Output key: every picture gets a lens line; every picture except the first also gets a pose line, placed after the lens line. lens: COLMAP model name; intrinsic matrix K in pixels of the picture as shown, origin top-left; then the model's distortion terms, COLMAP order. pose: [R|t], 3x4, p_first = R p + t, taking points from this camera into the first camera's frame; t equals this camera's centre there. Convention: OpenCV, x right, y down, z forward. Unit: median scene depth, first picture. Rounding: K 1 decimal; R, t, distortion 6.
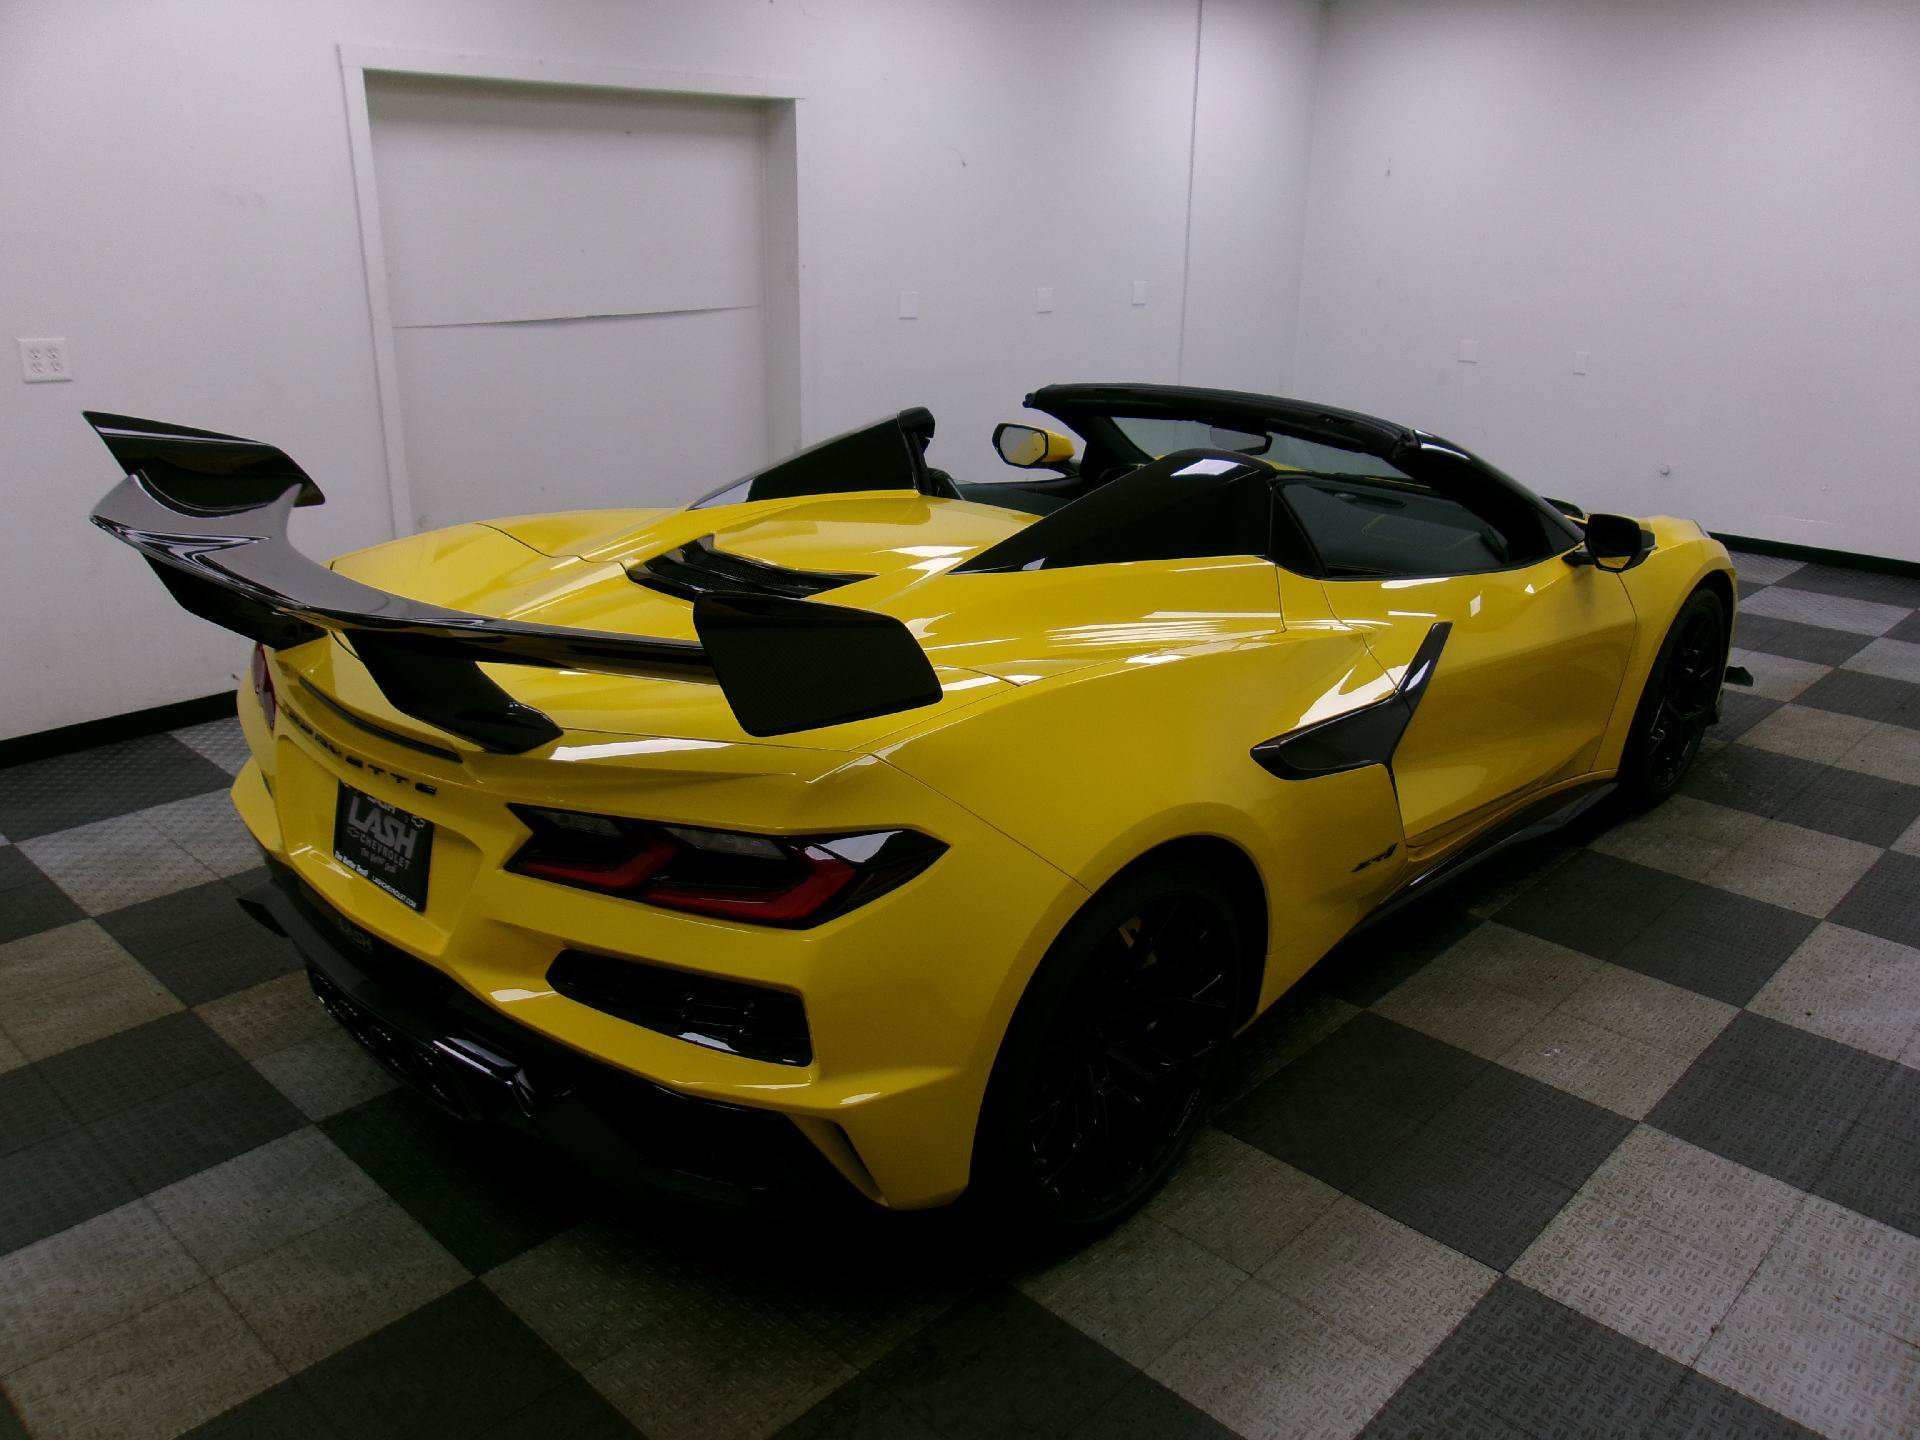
lens RADIAL K [[1498.6, 0, 974.9], [0, 1498.6, 728.2], [0, 0, 1]] dist [-0.027495, 0.046563]
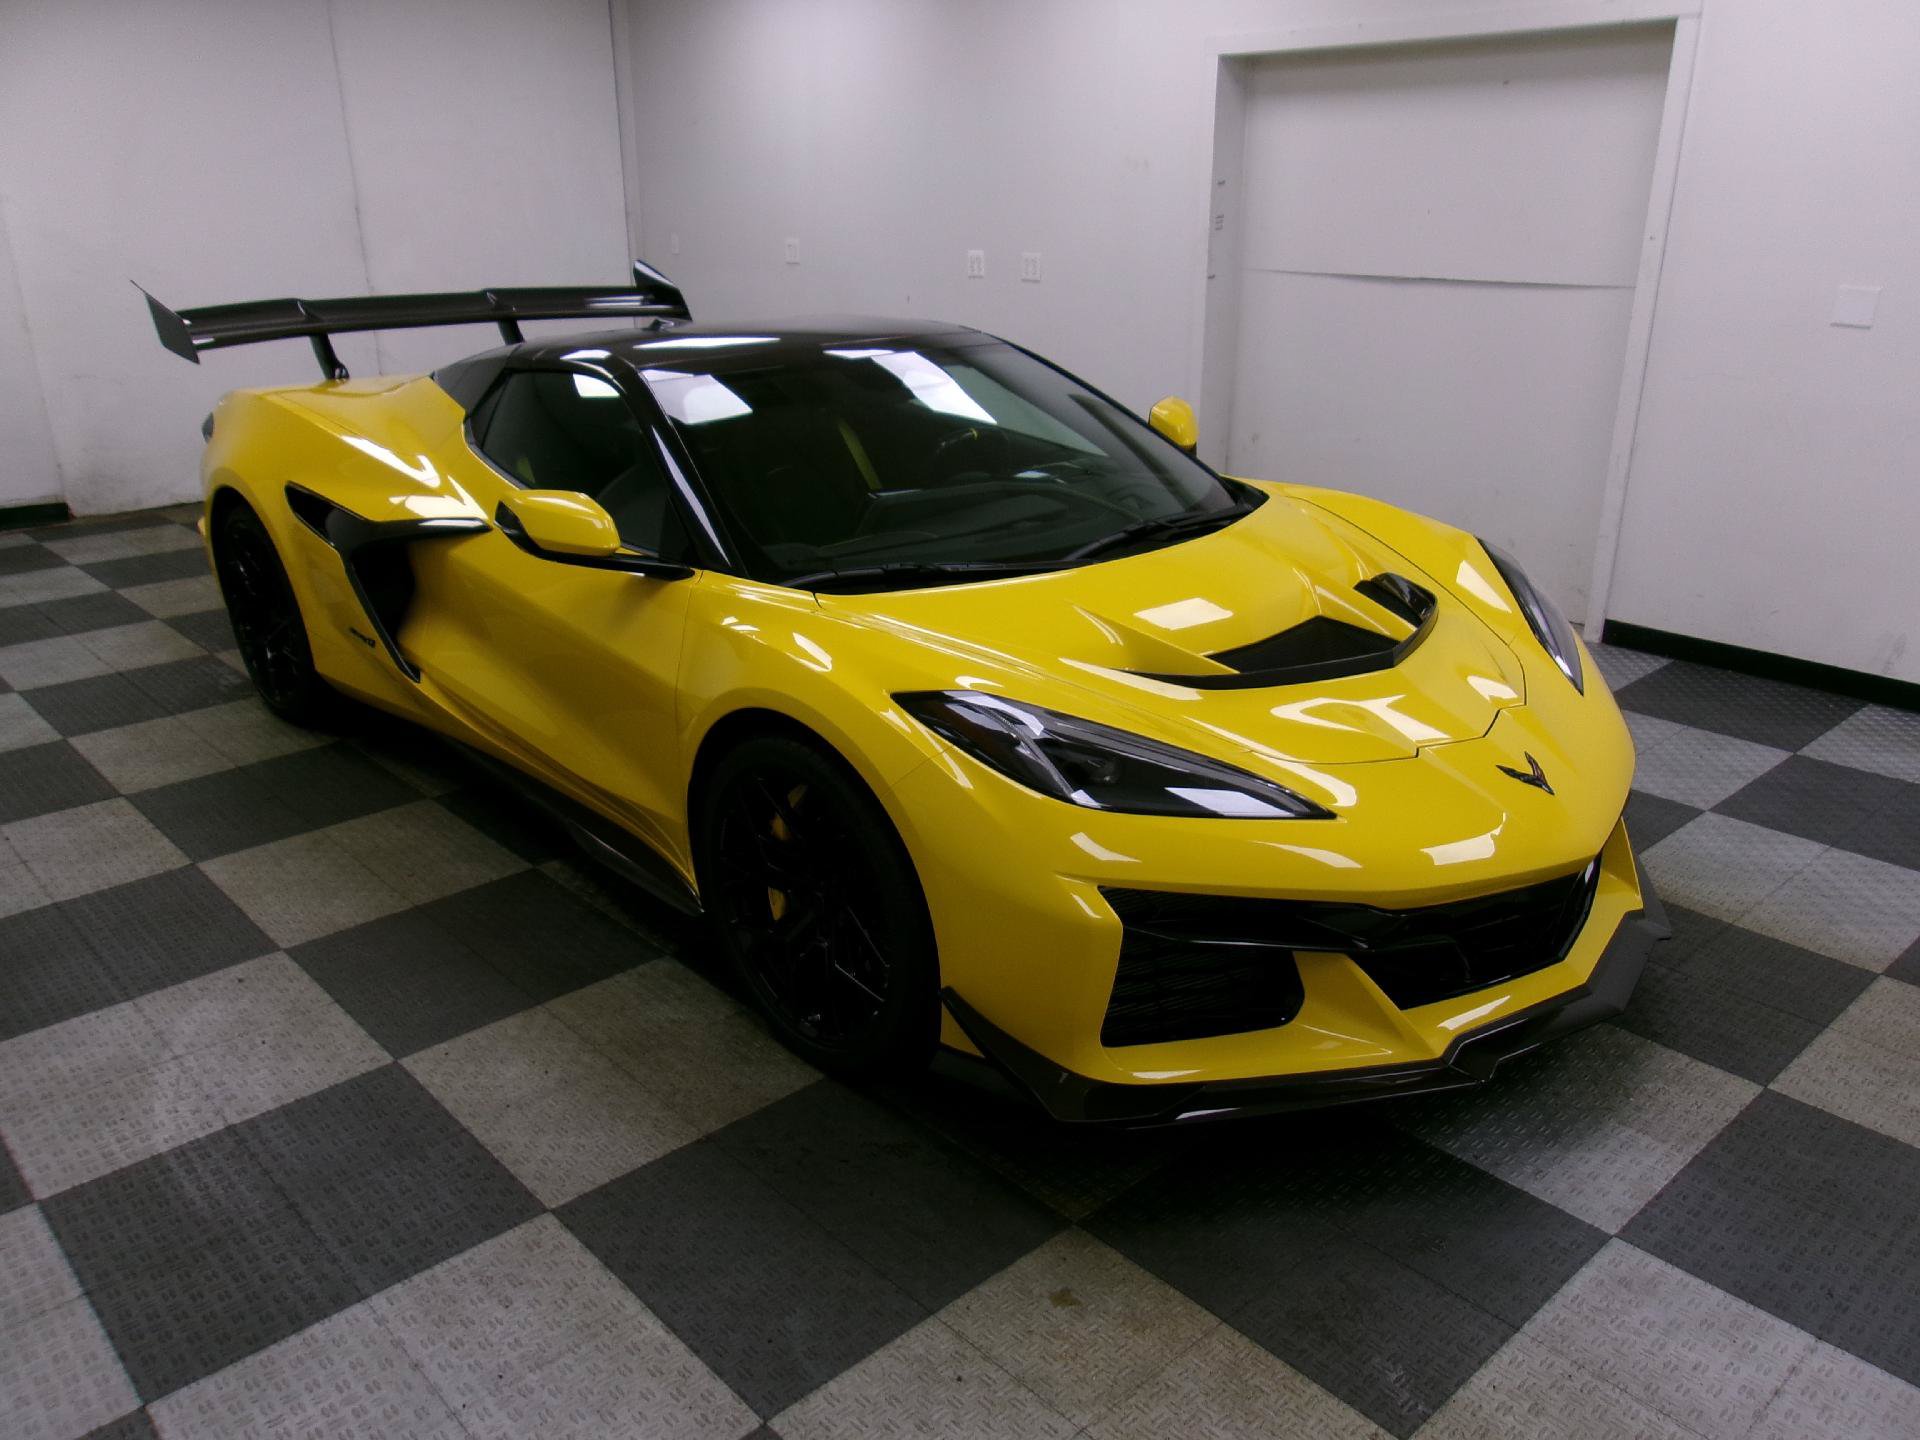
lens RADIAL K [[1498.6, 0, 952.9], [0, 1498.6, 730.6], [0, 0, 1]] dist [-0.027495, 0.046563]
pose [[-0.078615, 0.332746, -0.939734, 0.882093], [-0.330928, 0.880488, 0.339452, -0.273234], [0.940376, 0.337670, 0.040895, 0.860431]]
